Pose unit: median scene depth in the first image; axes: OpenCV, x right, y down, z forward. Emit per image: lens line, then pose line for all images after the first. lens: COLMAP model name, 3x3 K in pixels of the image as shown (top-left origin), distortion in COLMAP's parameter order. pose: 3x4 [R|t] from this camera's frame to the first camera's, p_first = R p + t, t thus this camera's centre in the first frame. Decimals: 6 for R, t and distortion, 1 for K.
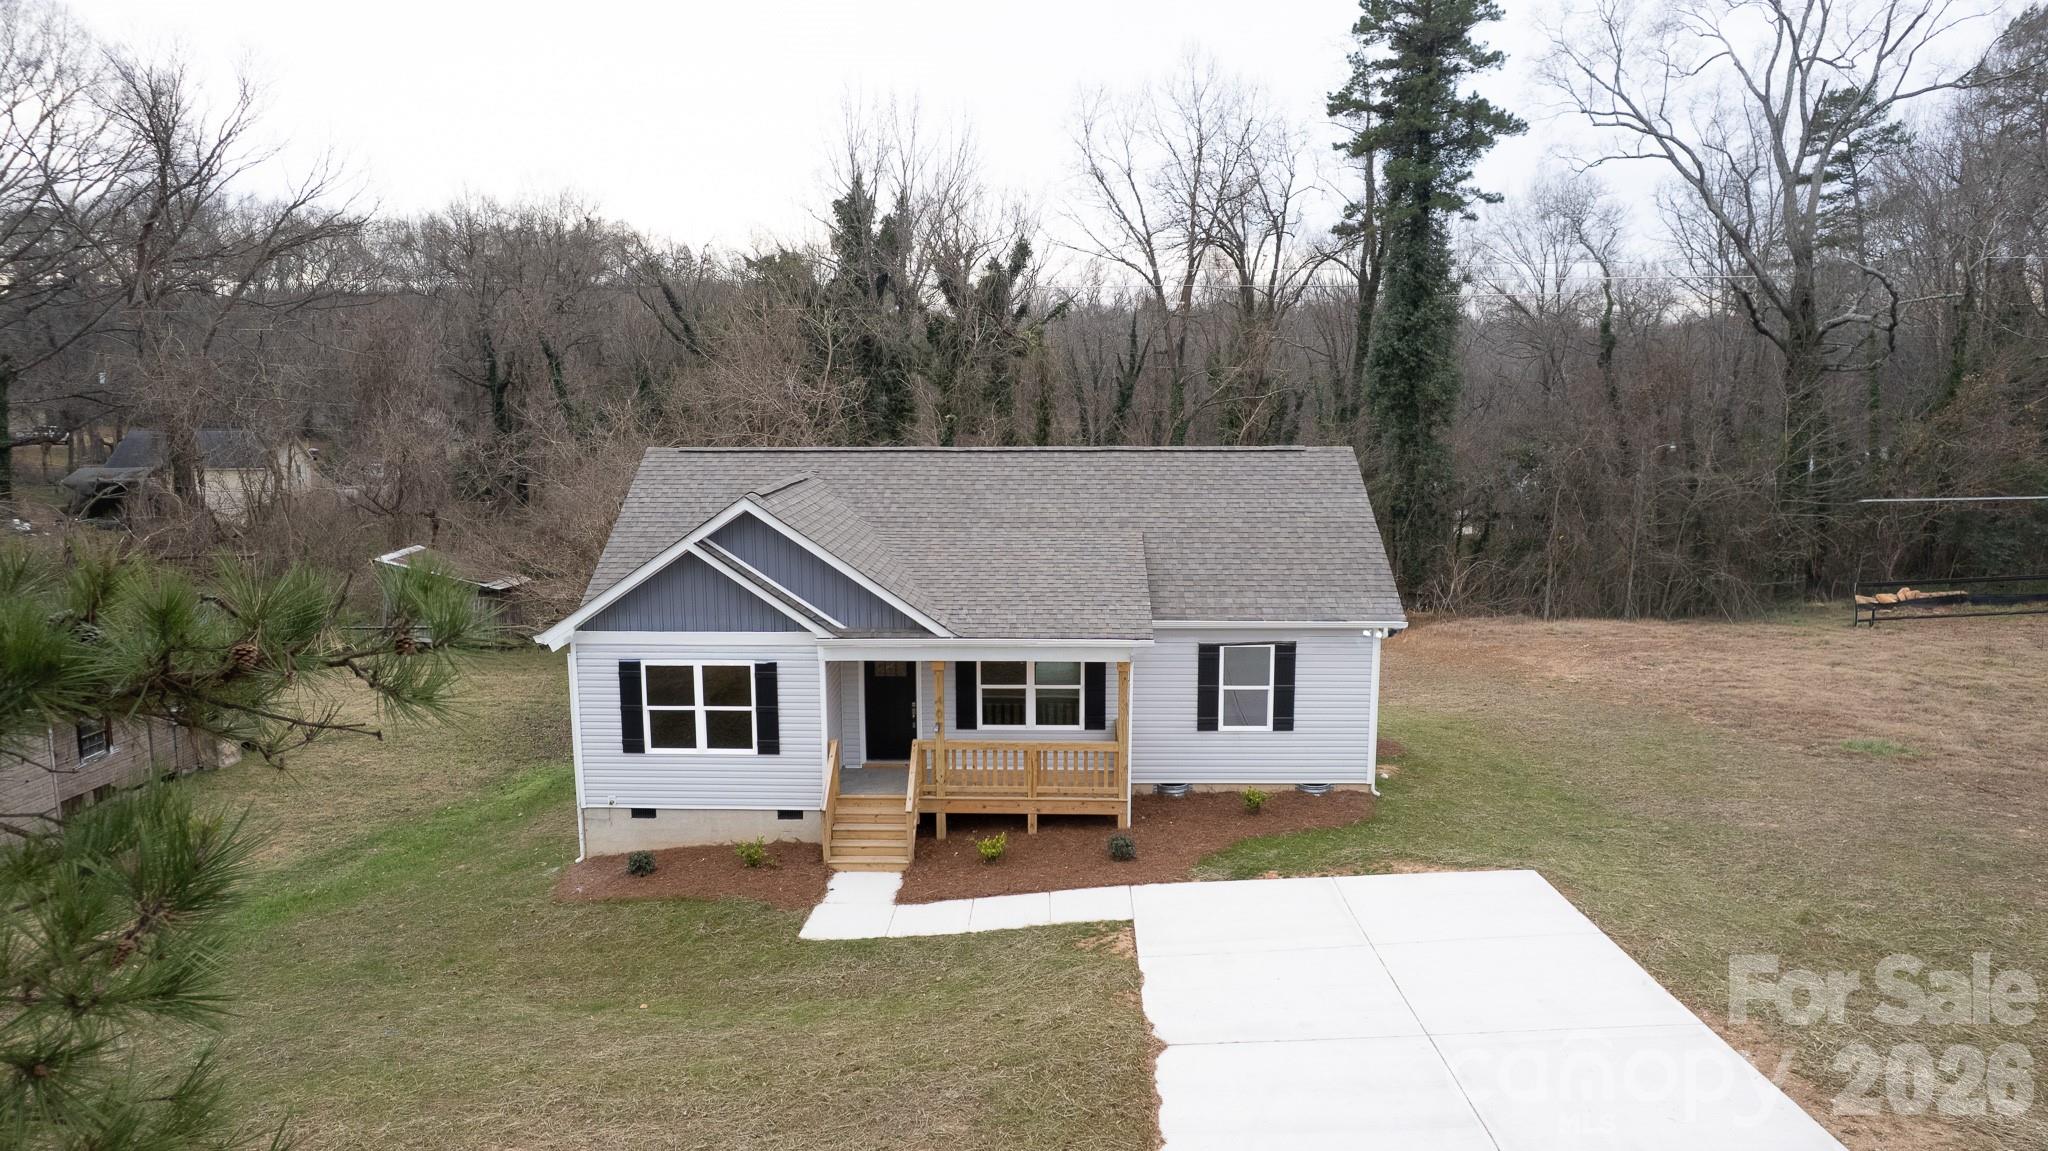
lens RADIAL K [[1404.5, 0, 1017.8], [0, 1404.5, 462.0], [0, 0, 1]] dist [-0.007159, -0.001877]
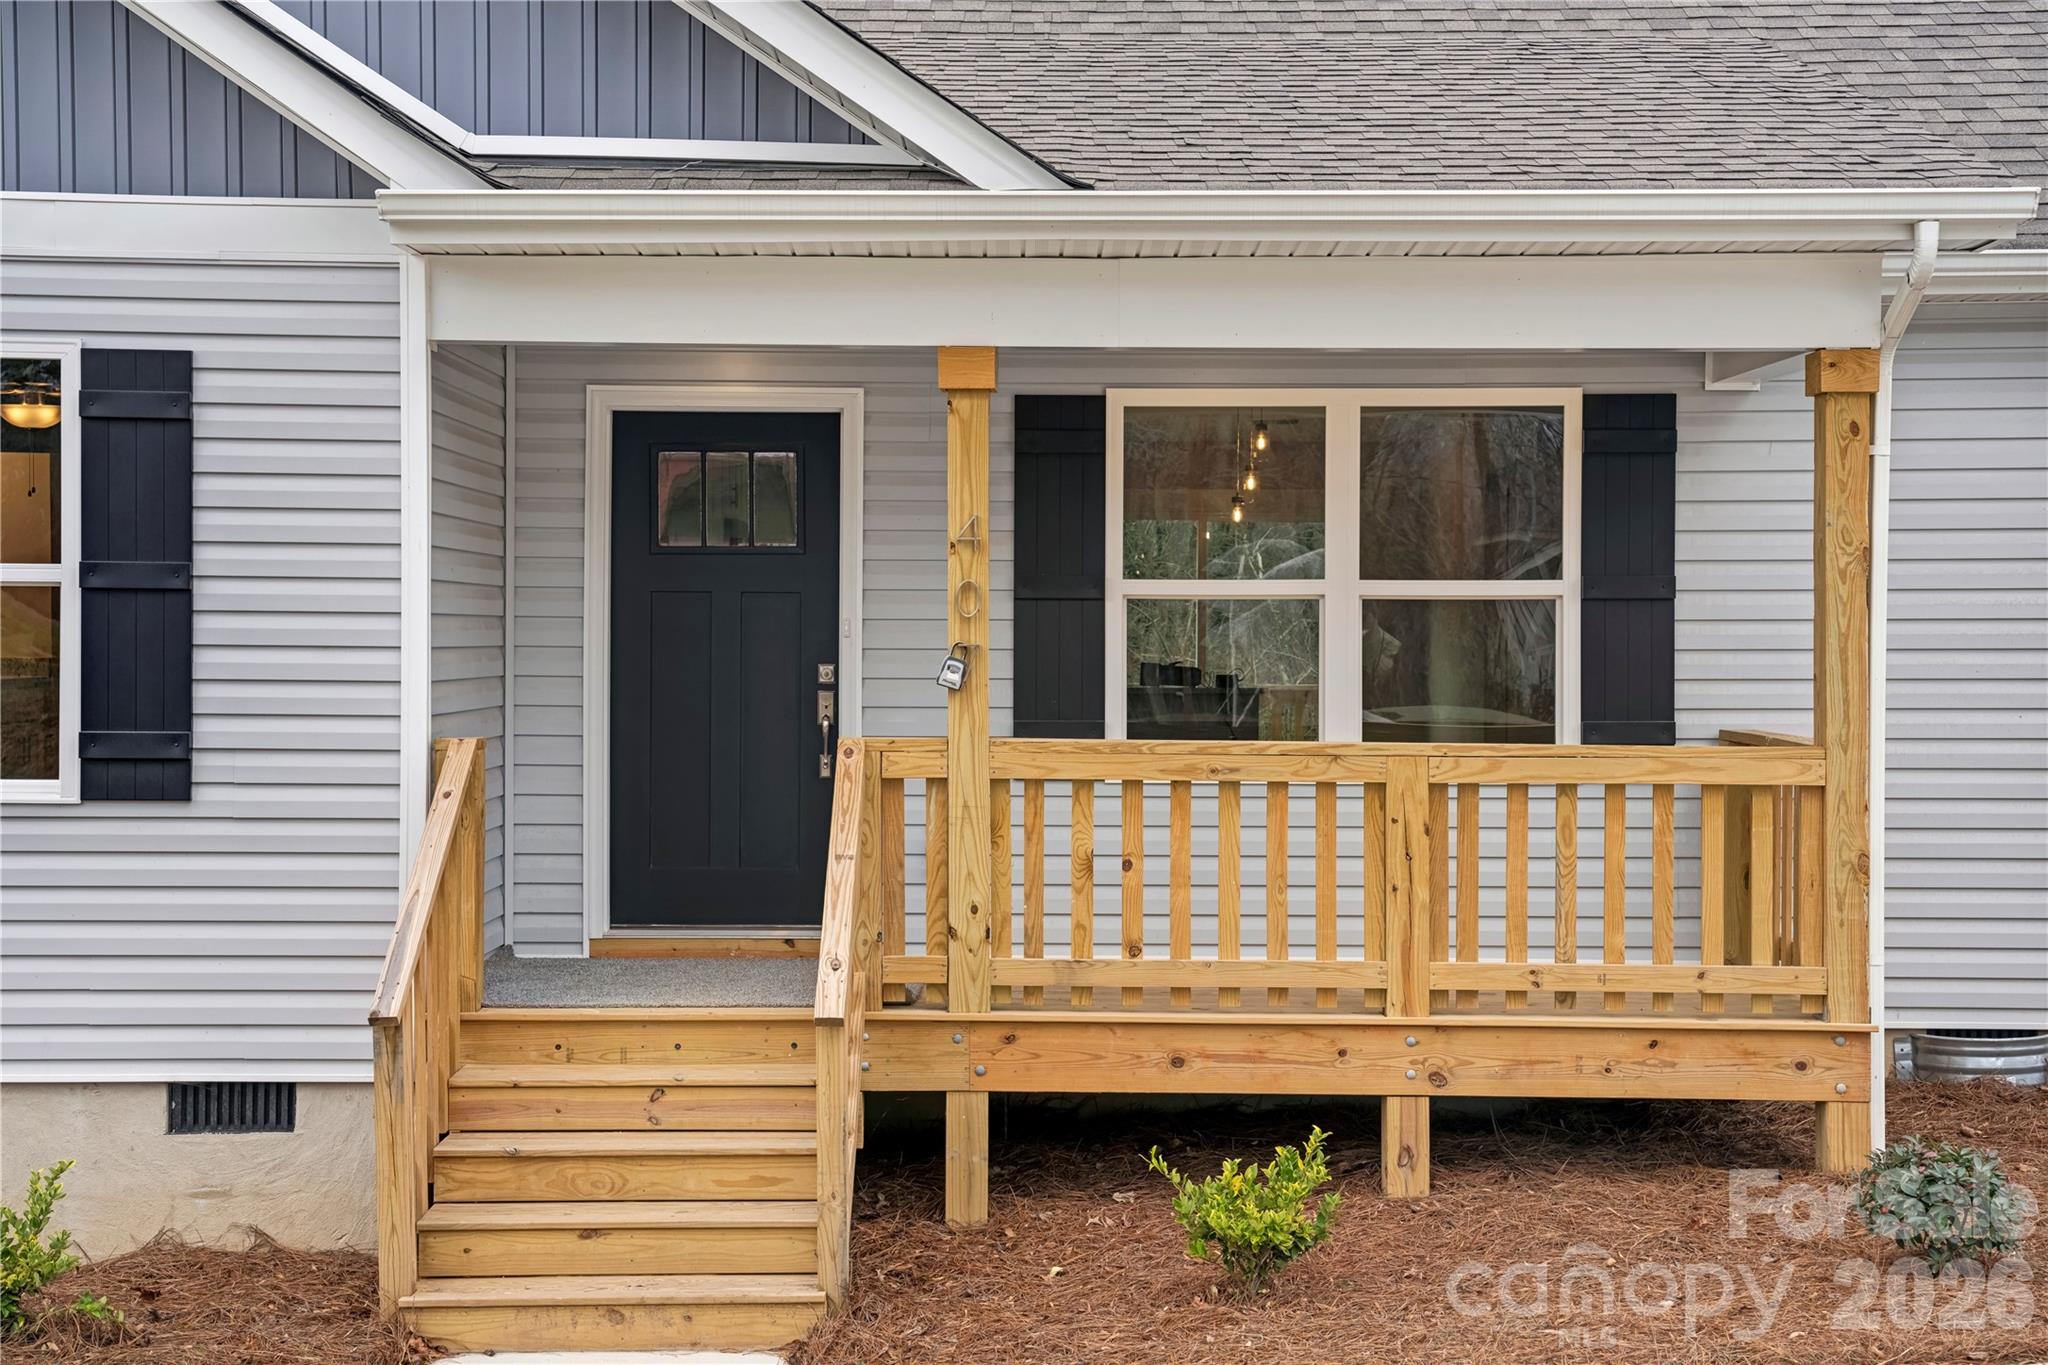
lens RADIAL K [[2923.1, 0, 1020.2], [0, 2923.1, 584.0], [0, 0, 1]] dist [0.119125, 0.009531]
pose [[0.999643, 0.006642, 0.025865, -0.057864], [-0.004445, 0.996447, -0.084106, 0.207649], [-0.026331, 0.083961, 0.996121, 0.547913]]
